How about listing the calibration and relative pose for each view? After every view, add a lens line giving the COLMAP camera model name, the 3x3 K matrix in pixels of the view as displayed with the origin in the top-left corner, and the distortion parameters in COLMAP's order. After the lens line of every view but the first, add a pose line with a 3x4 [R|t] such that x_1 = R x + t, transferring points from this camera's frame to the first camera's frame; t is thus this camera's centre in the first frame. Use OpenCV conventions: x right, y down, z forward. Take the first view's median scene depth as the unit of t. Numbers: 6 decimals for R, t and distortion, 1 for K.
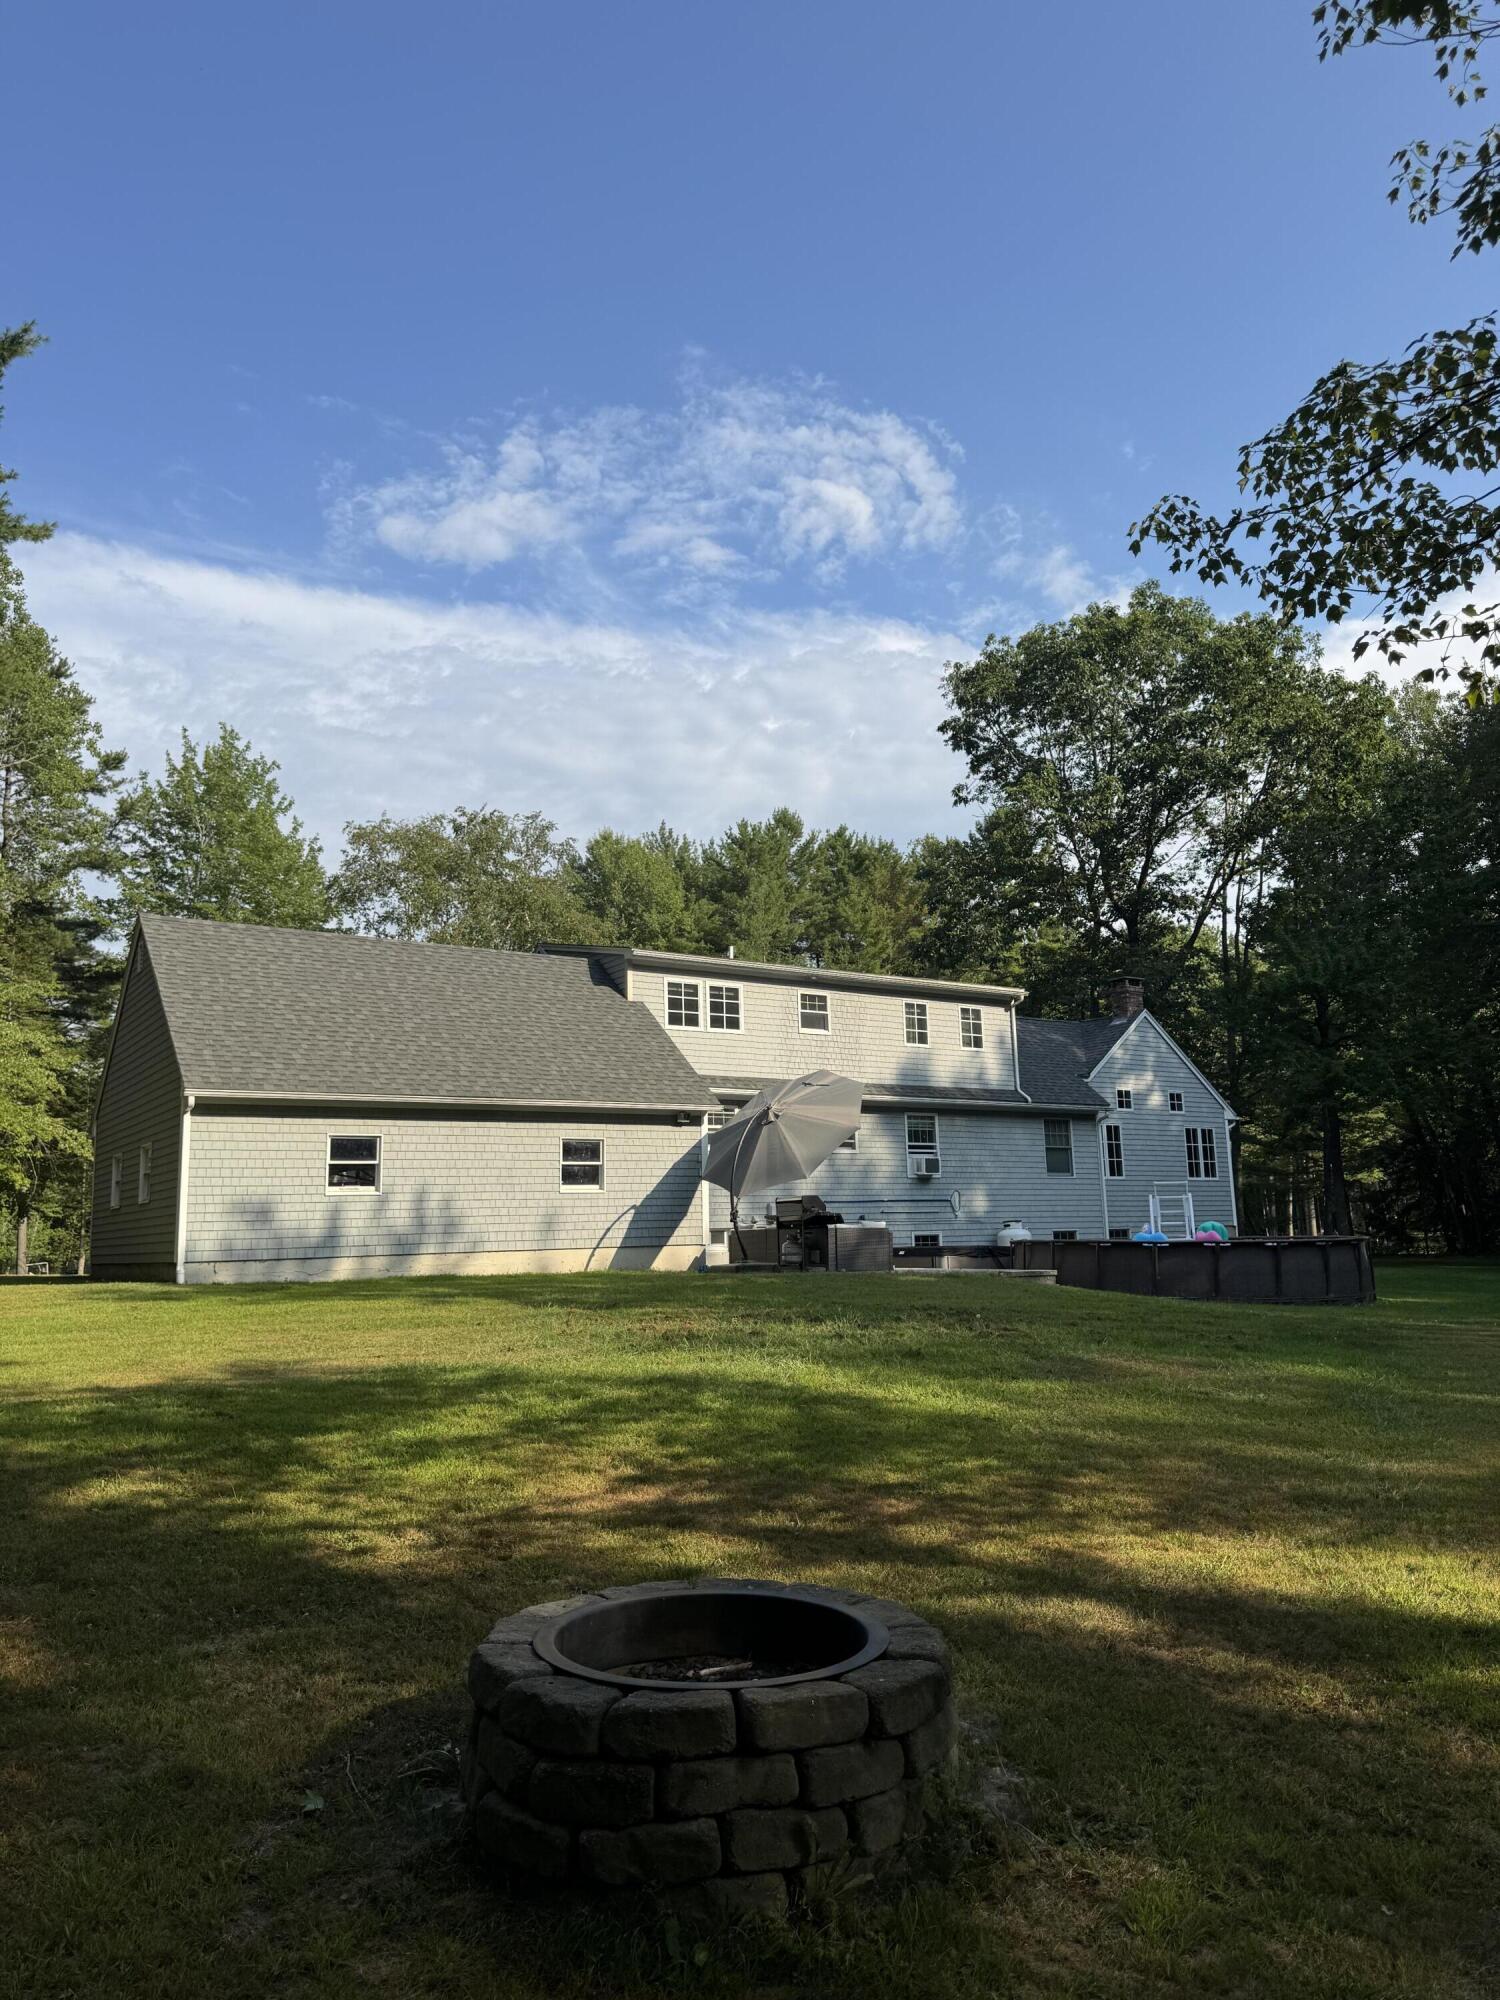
lens RADIAL K [[1427.8, 0, 750.0], [0, 1427.8, 1000.0], [0, 0, 1]] dist [0.072381, -0.090943]
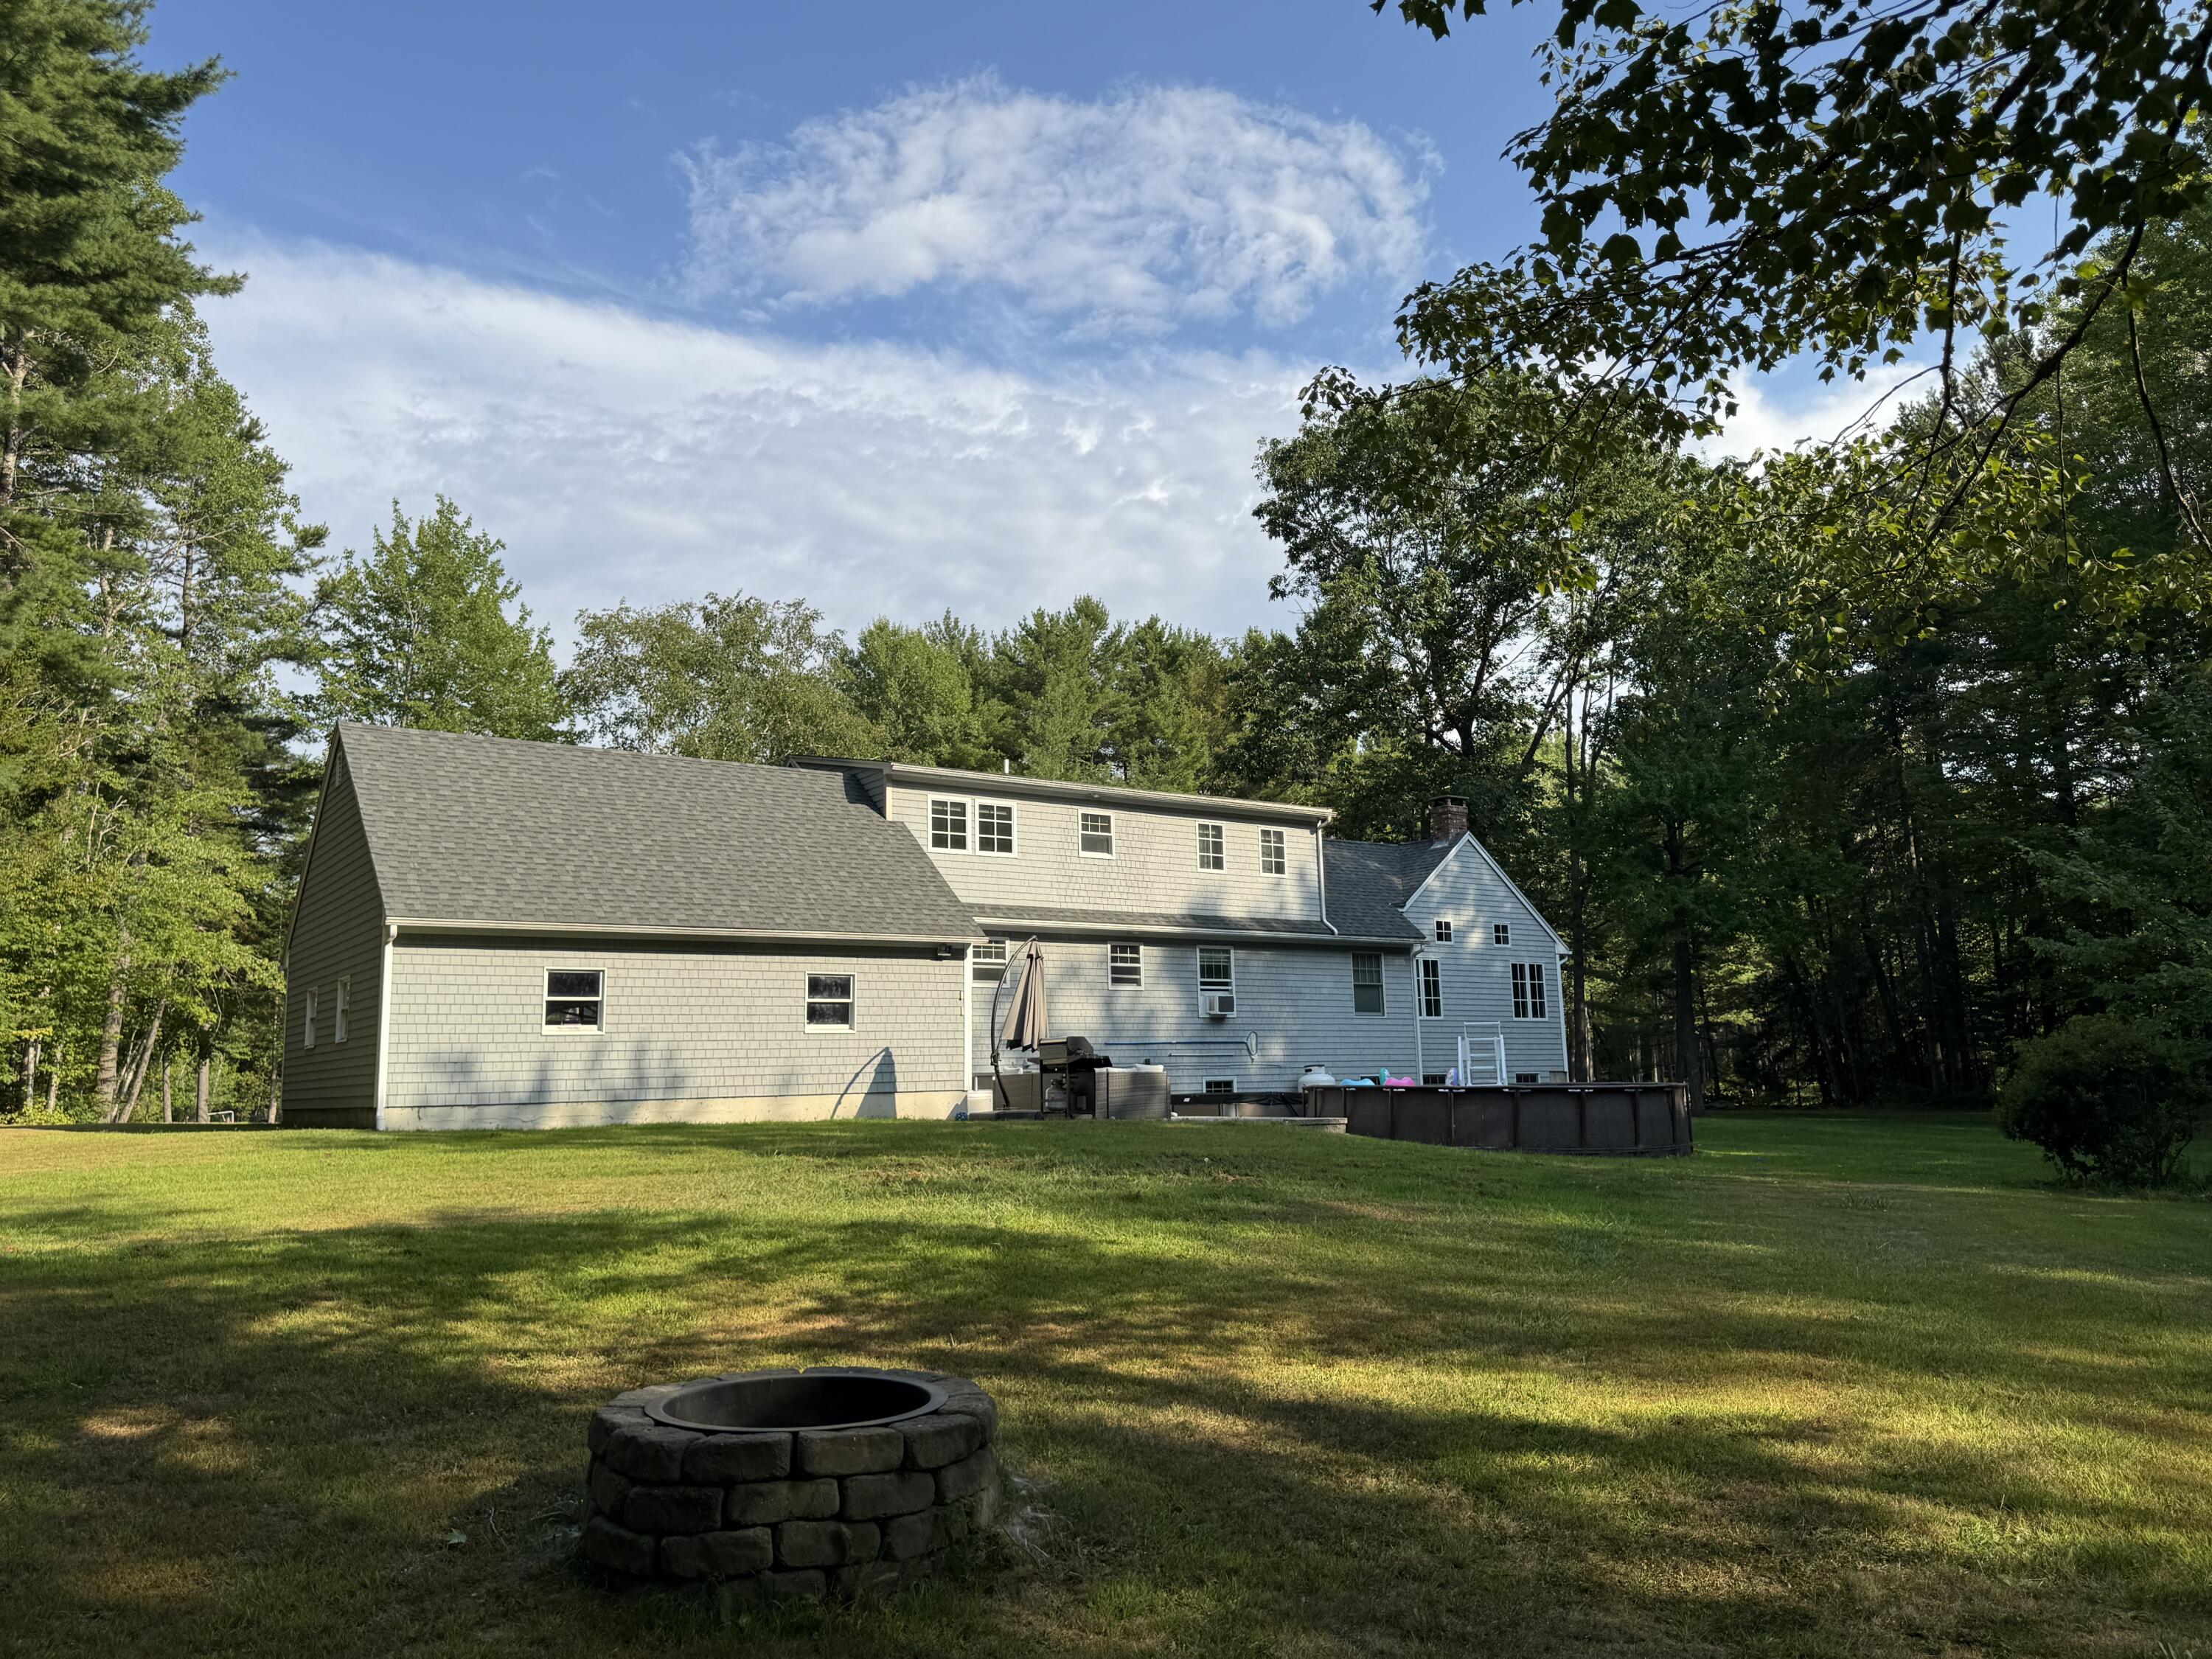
lens RADIAL K [[1654.5, 0, 1108.7], [0, 1654.5, 817.5], [0, 0, 1]] dist [0.066547, -0.104948]
pose [[0.999541, 0.007244, 0.029416, 0.019041], [-0.007366, 0.999965, 0.004042, -0.005266], [-0.029386, -0.004256, 0.999559, -0.039353]]
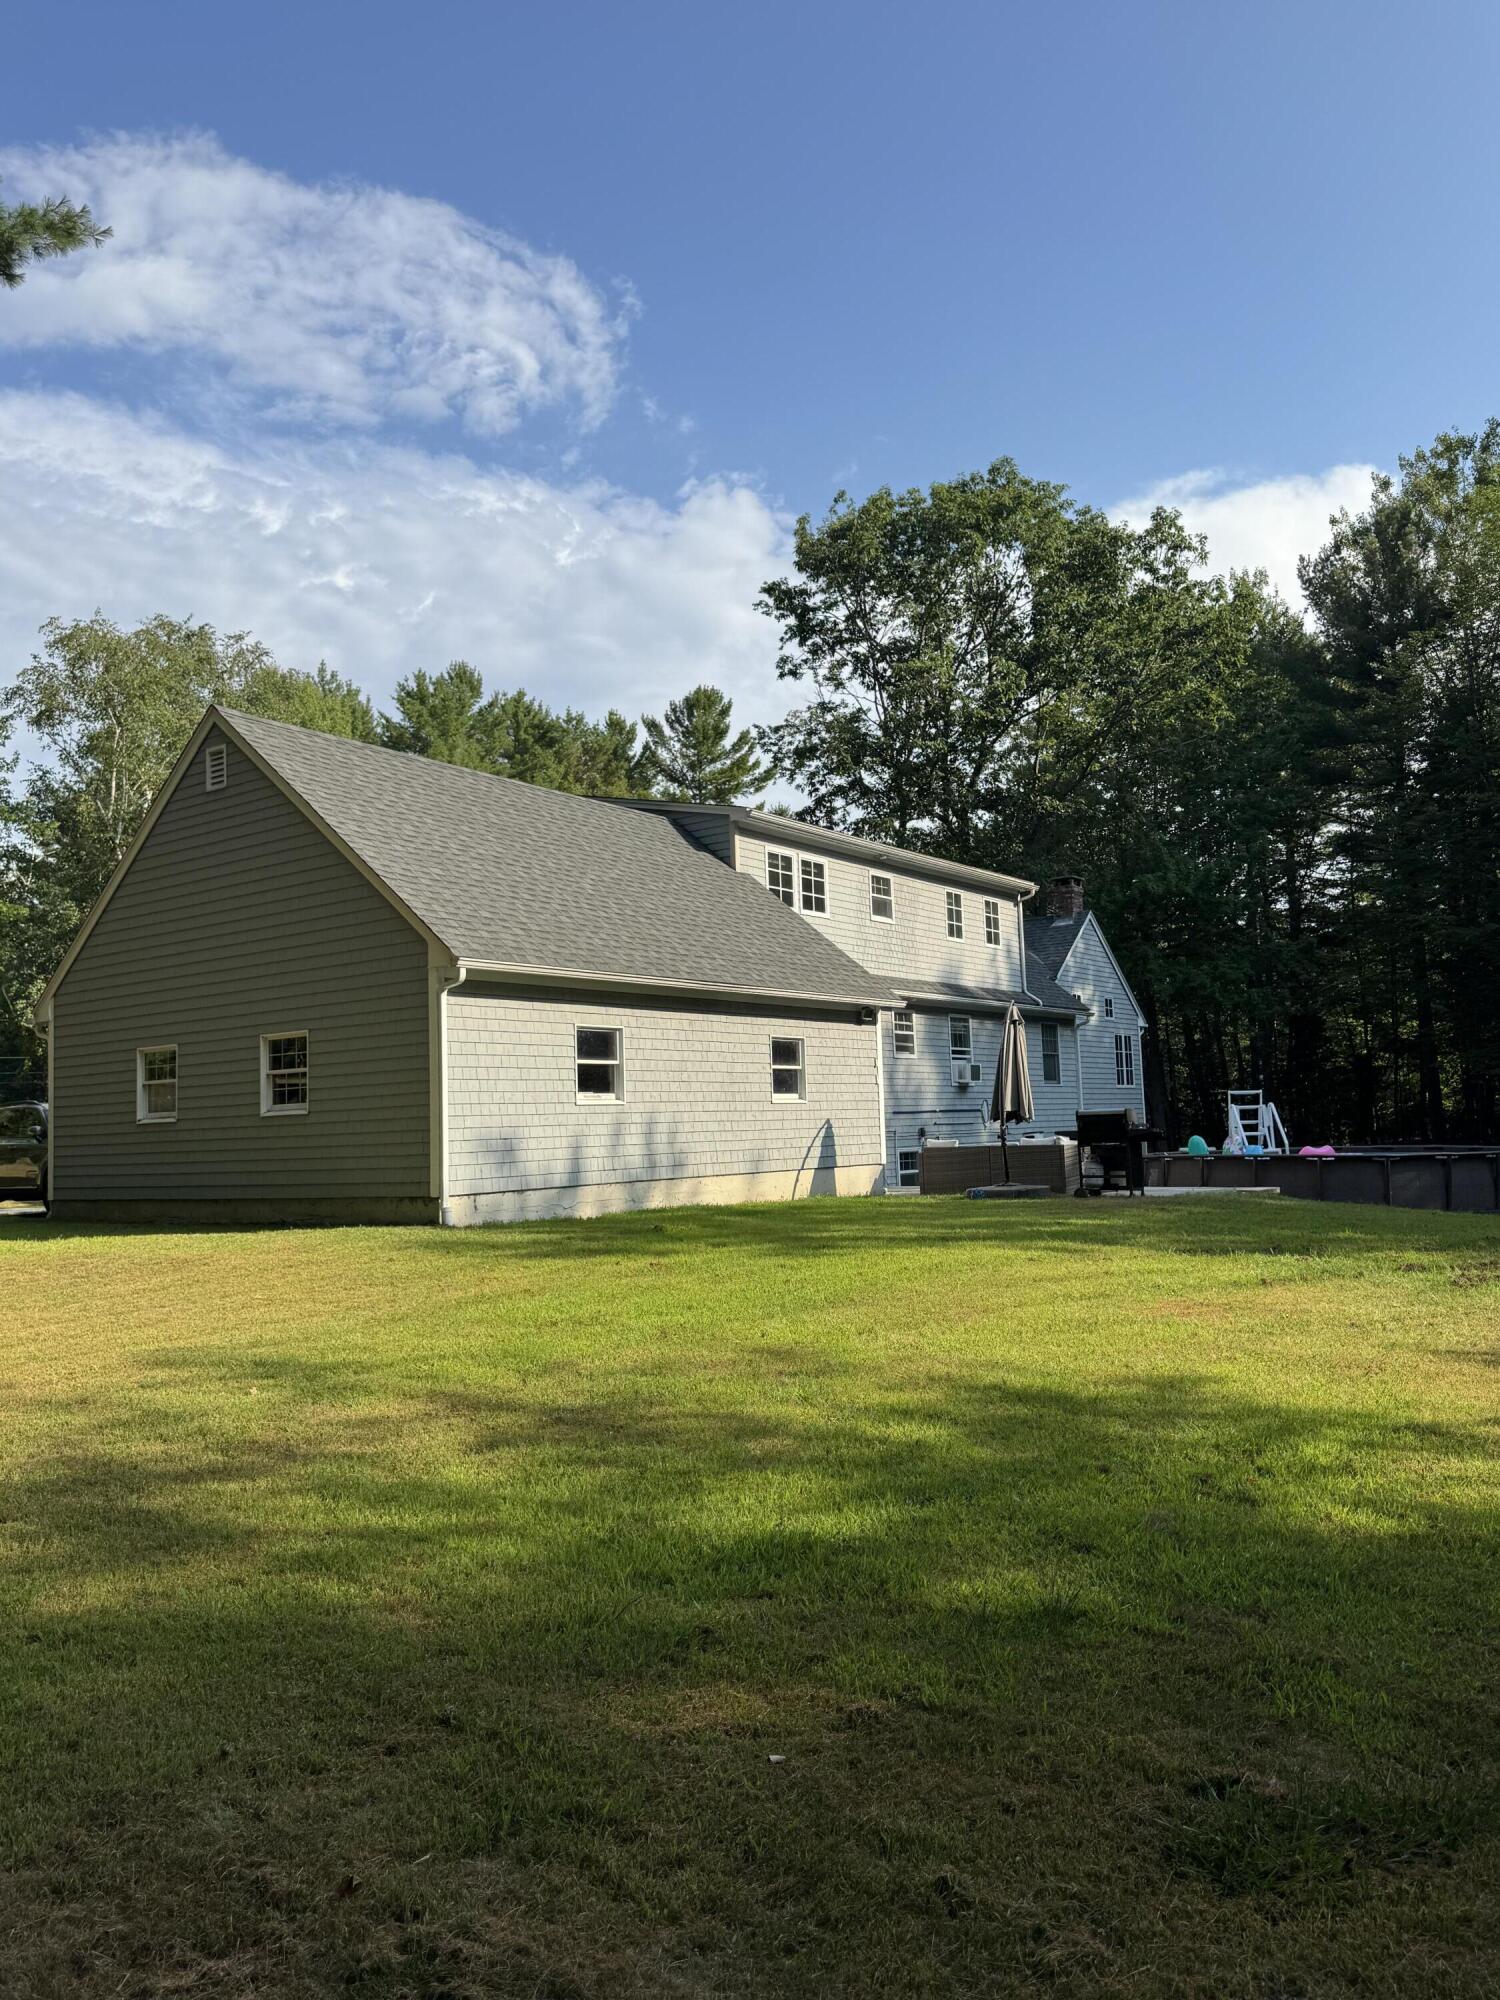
lens RADIAL K [[1495.9, 0, 749.1], [0, 1495.9, 997.6], [0, 0, 1]] dist [0.066547, -0.104948]
pose [[0.934061, 0.026814, 0.356104, -0.307637], [-0.050896, 0.996993, 0.058429, 0.017808], [-0.353467, -0.072701, 0.932618, 0.148323]]
